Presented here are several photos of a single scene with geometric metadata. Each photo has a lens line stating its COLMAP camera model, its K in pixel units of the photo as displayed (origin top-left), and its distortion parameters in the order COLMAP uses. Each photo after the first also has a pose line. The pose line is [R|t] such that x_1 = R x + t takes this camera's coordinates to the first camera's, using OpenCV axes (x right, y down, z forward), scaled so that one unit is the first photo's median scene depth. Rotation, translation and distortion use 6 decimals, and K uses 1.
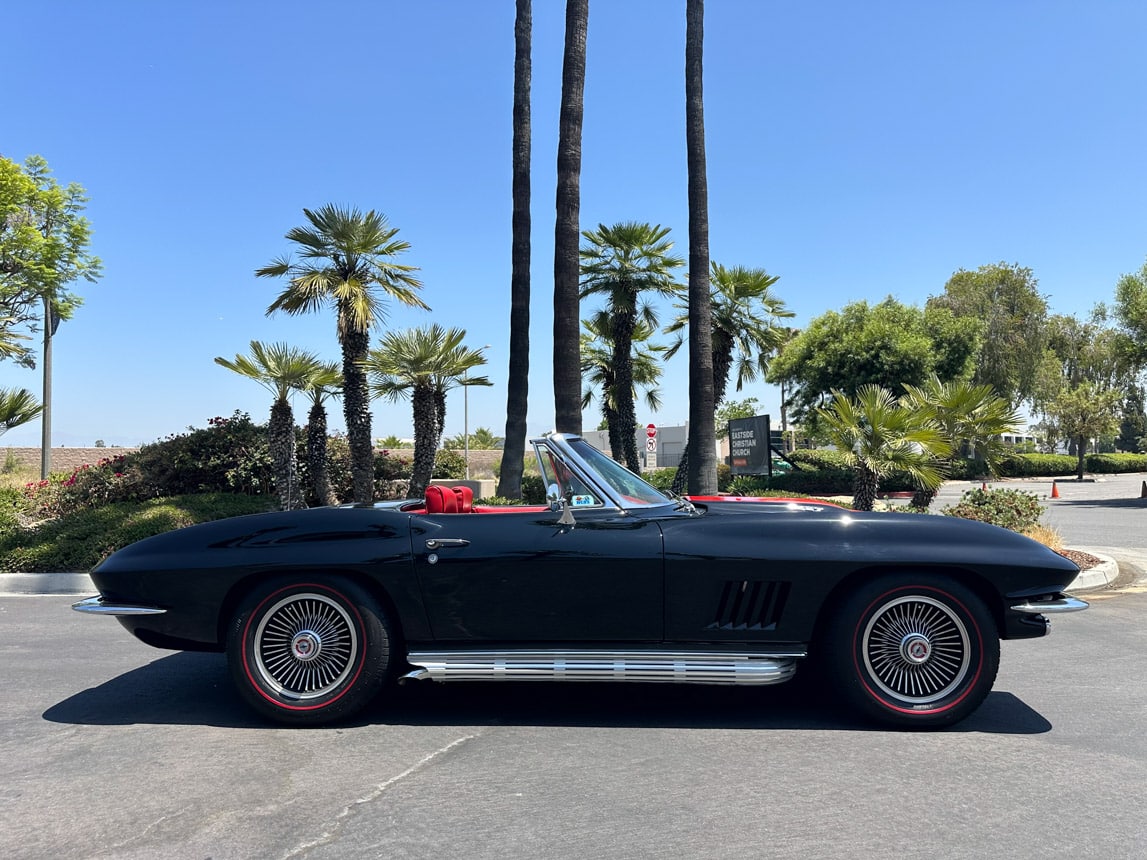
lens RADIAL K [[798.1, 0, 570.9], [0, 798.1, 435.8], [0, 0, 1]] dist [0.036085, -0.046480]
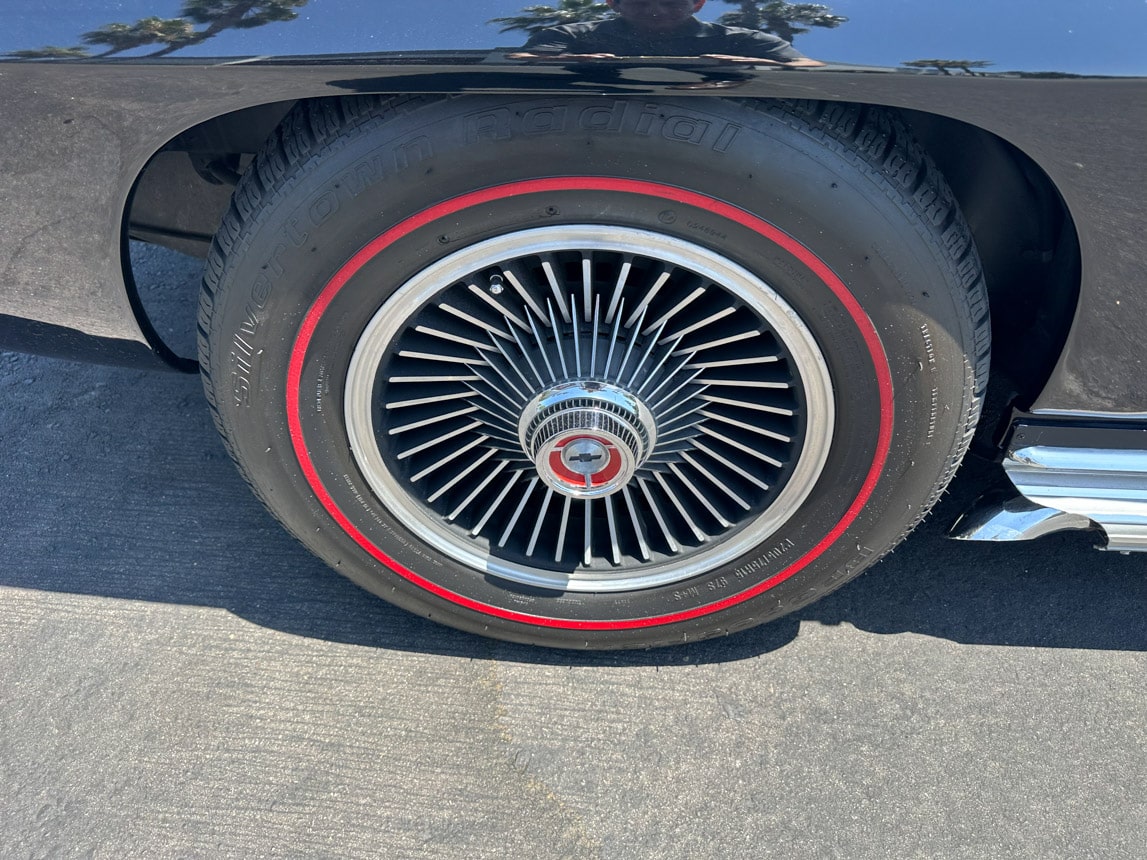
lens RADIAL K [[829.7, 0, 583.1], [0, 829.7, 396.4], [0, 0, 1]] dist [0.000623, -0.000295]
pose [[0.999701, 0.024410, 0.001566, -0.138599], [-0.018403, 0.708407, 0.705564, 0.040031], [0.016113, -0.705382, 0.708644, 0.354934]]
